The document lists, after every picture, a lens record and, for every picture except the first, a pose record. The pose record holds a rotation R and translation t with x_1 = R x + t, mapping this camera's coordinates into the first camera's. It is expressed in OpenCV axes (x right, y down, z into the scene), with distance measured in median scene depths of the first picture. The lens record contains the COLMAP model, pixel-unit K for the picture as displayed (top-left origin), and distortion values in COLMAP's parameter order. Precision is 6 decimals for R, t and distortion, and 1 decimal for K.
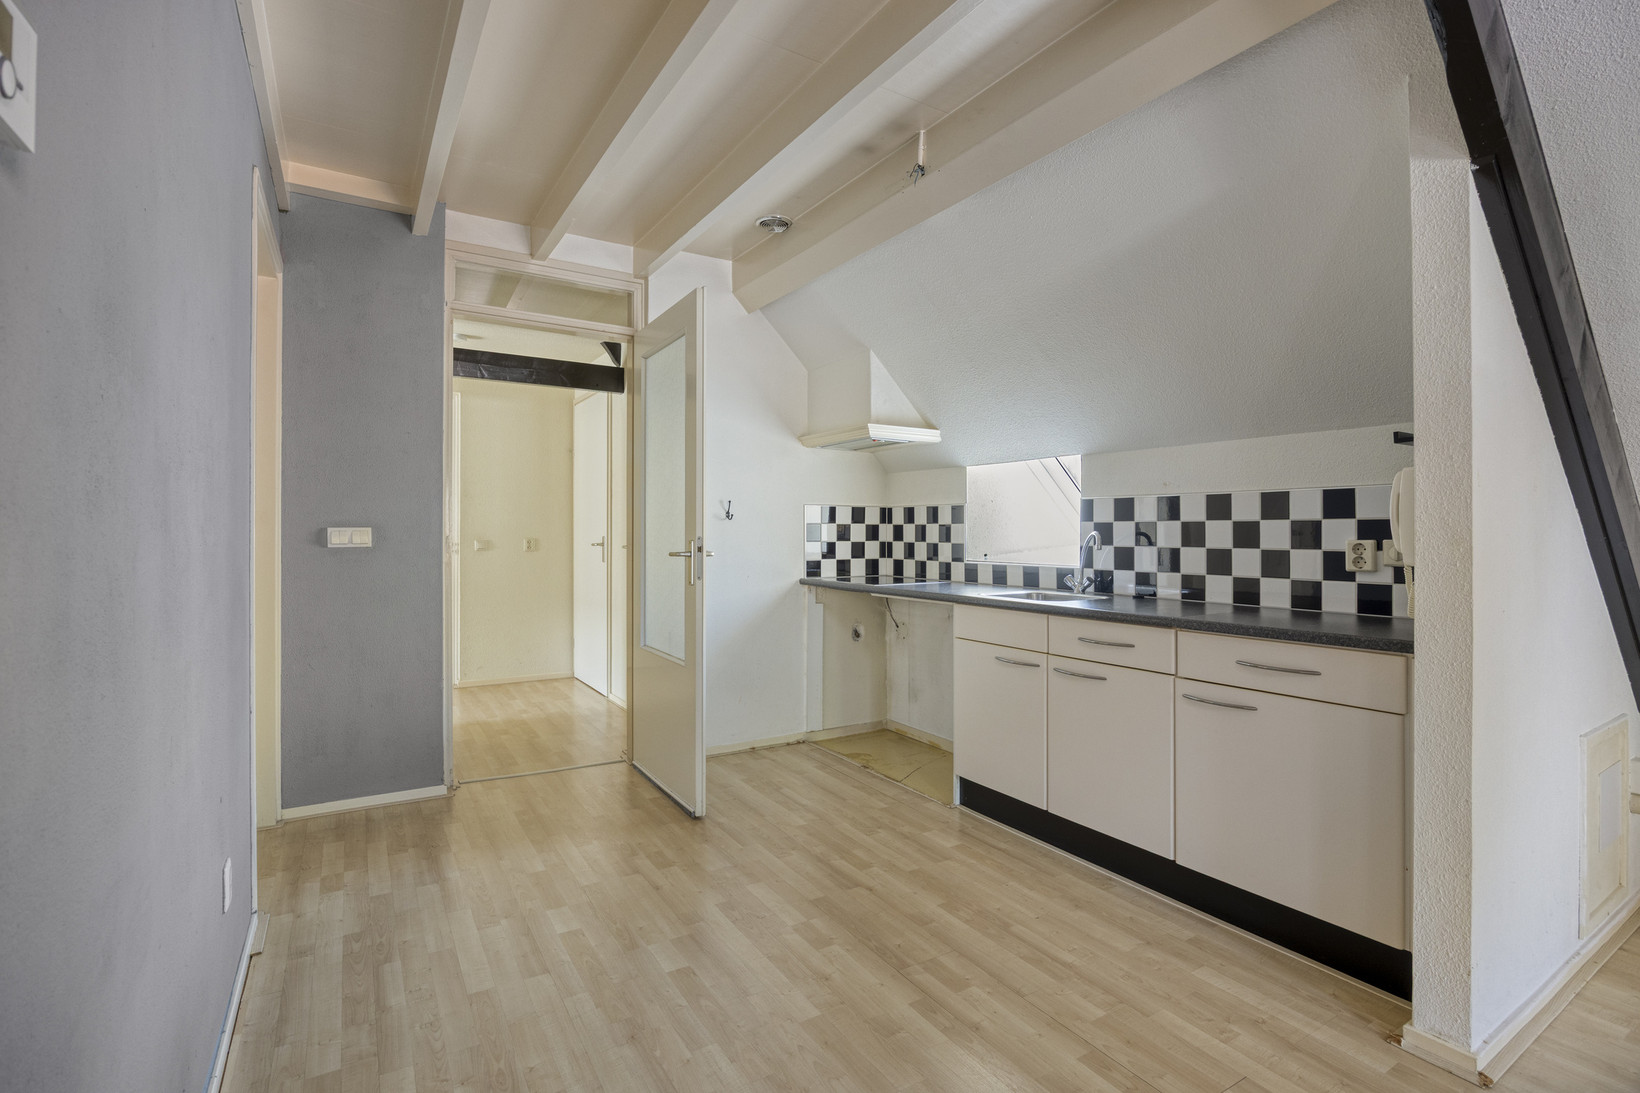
lens RADIAL K [[752.0, 0, 820.0], [0, 752.0, 546.5], [0, 0, 1]] dist [0.020983, 0.000227]
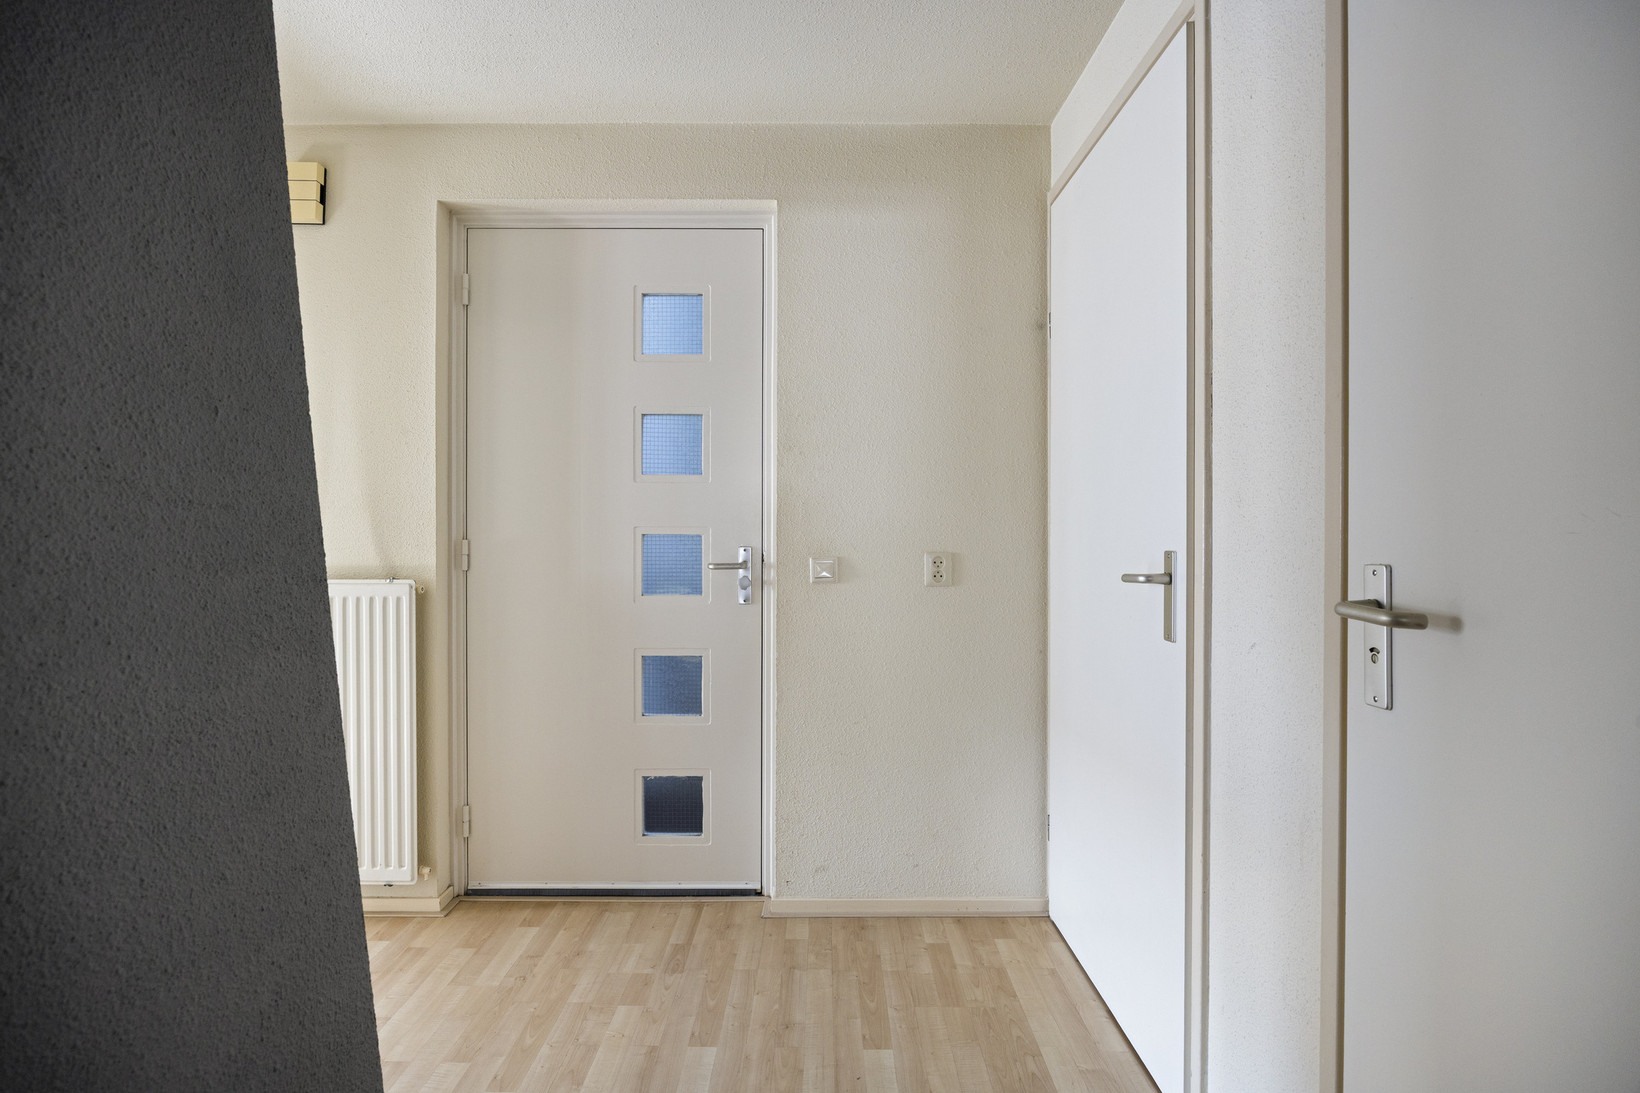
lens RADIAL K [[826.3, 0, 820.0], [0, 826.3, 546.5], [0, 0, 1]] dist [-0.001145, -0.000050]
pose [[0.845367, -0.000232, -0.534185, -0.207505], [-0.004991, 0.999953, -0.008332, -0.010149], [0.534162, 0.009710, 0.845326, 0.603939]]
